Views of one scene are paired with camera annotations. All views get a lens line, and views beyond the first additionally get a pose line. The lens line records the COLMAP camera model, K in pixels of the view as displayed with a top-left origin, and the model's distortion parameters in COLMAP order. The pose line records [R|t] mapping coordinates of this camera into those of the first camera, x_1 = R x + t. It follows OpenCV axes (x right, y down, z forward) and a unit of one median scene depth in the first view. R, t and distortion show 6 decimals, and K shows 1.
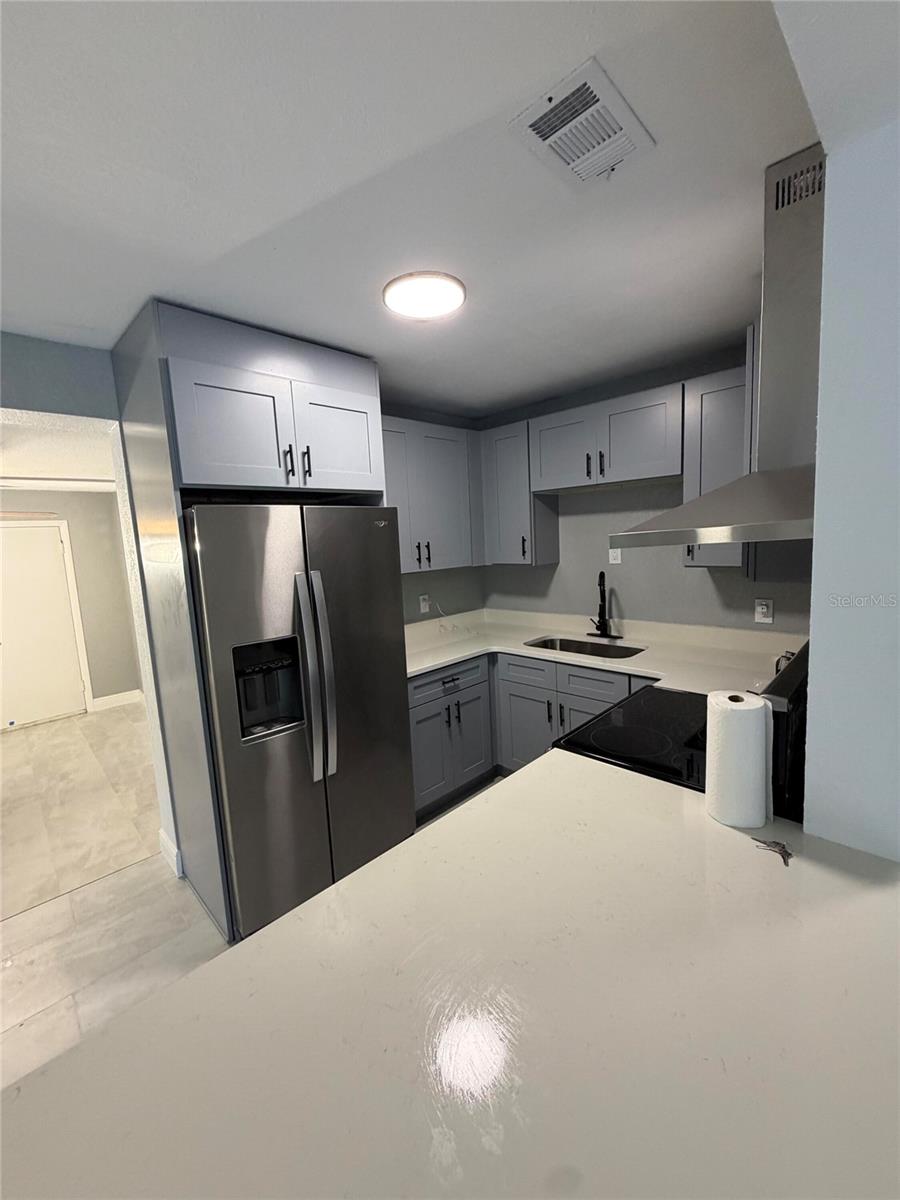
lens RADIAL K [[478.3, 0, 450.2], [0, 478.3, 596.7], [0, 0, 1]] dist [-0.002665, 0.000369]
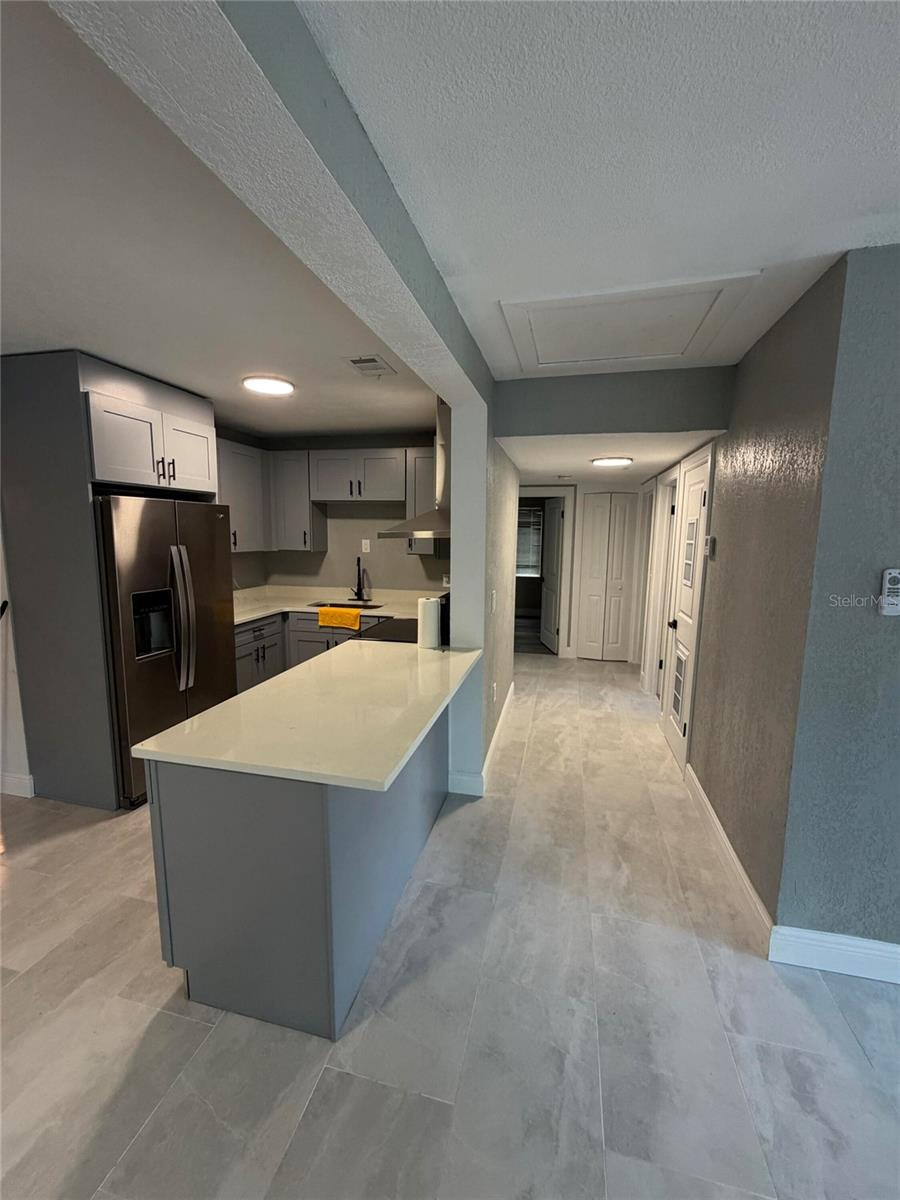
lens RADIAL K [[478.3, 0, 448.8], [0, 478.3, 596.6], [0, 0, 1]] dist [-0.002665, 0.000369]
pose [[0.852471, -0.010357, 0.522672, -0.257066], [0.010276, 0.999943, 0.003055, 0.078030], [-0.522674, 0.002767, 0.852528, -0.494291]]
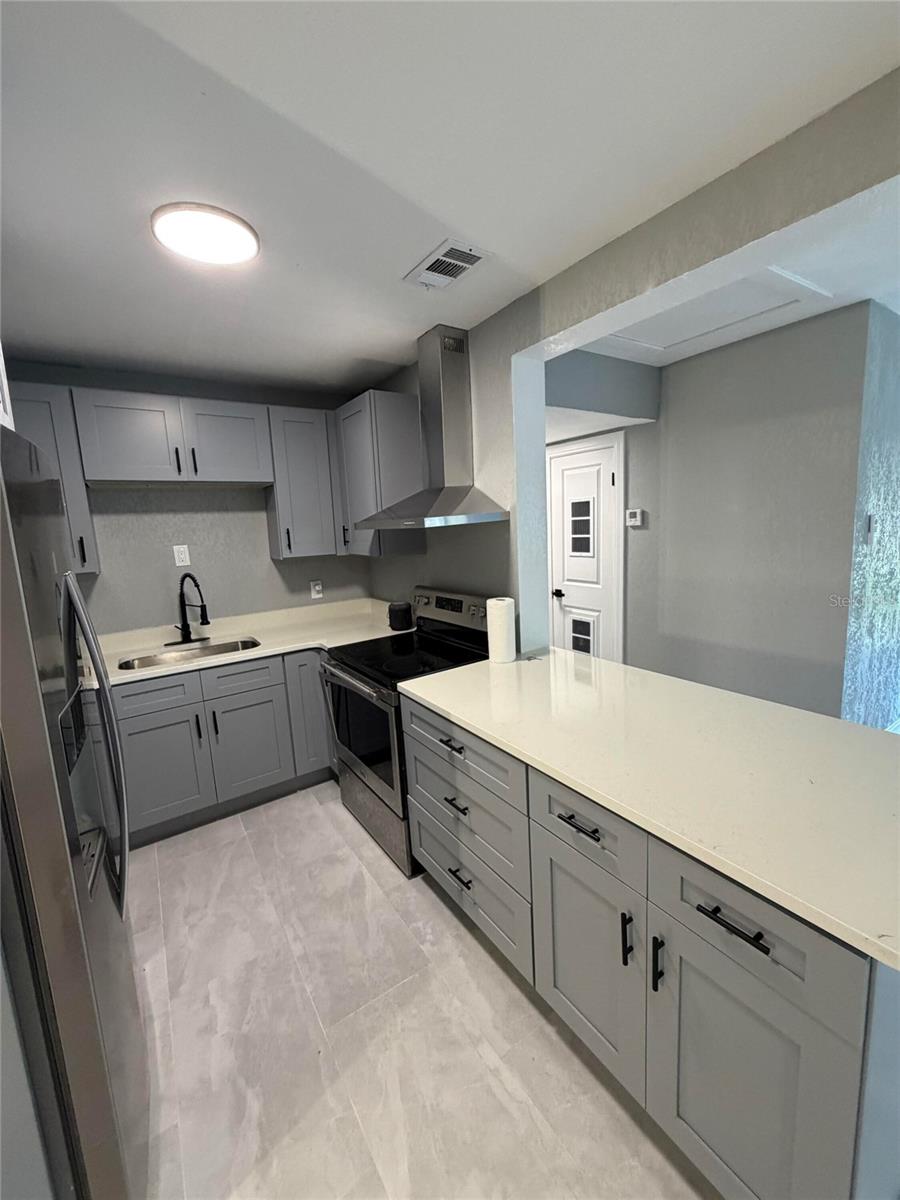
lens RADIAL K [[478.3, 0, 448.9], [0, 478.3, 597.6], [0, 0, 1]] dist [-0.002665, 0.000369]
pose [[0.196306, -0.111161, 0.974221, -0.553860], [0.161245, 0.983687, 0.079750, 0.004125], [-0.967194, 0.141433, 0.211027, 0.315472]]
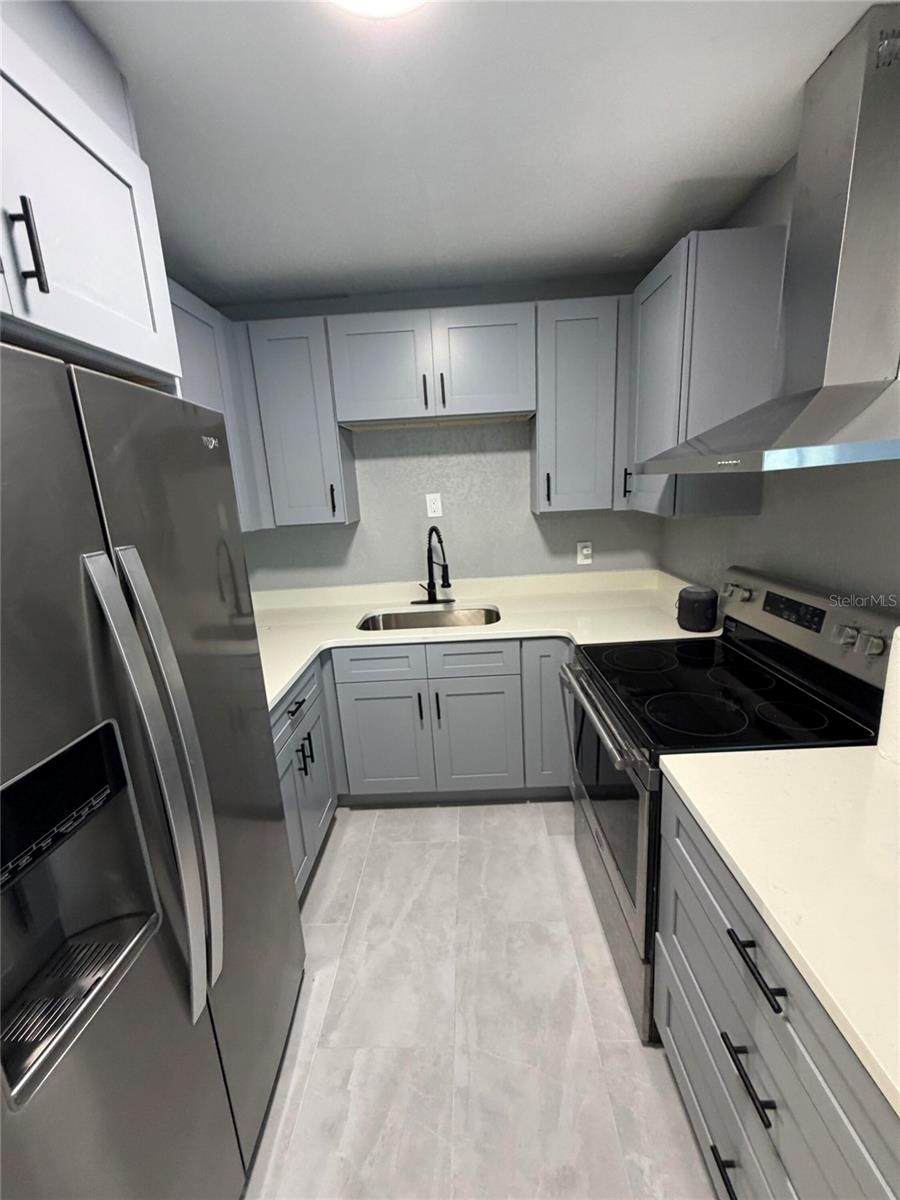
lens RADIAL K [[478.3, 0, 451.2], [0, 478.3, 596.2], [0, 0, 1]] dist [-0.002665, 0.000369]
pose [[0.723890, -0.151350, 0.673110, -0.260461], [0.107122, 0.988465, 0.107056, -0.019041], [-0.681549, -0.005392, 0.731753, 0.387011]]
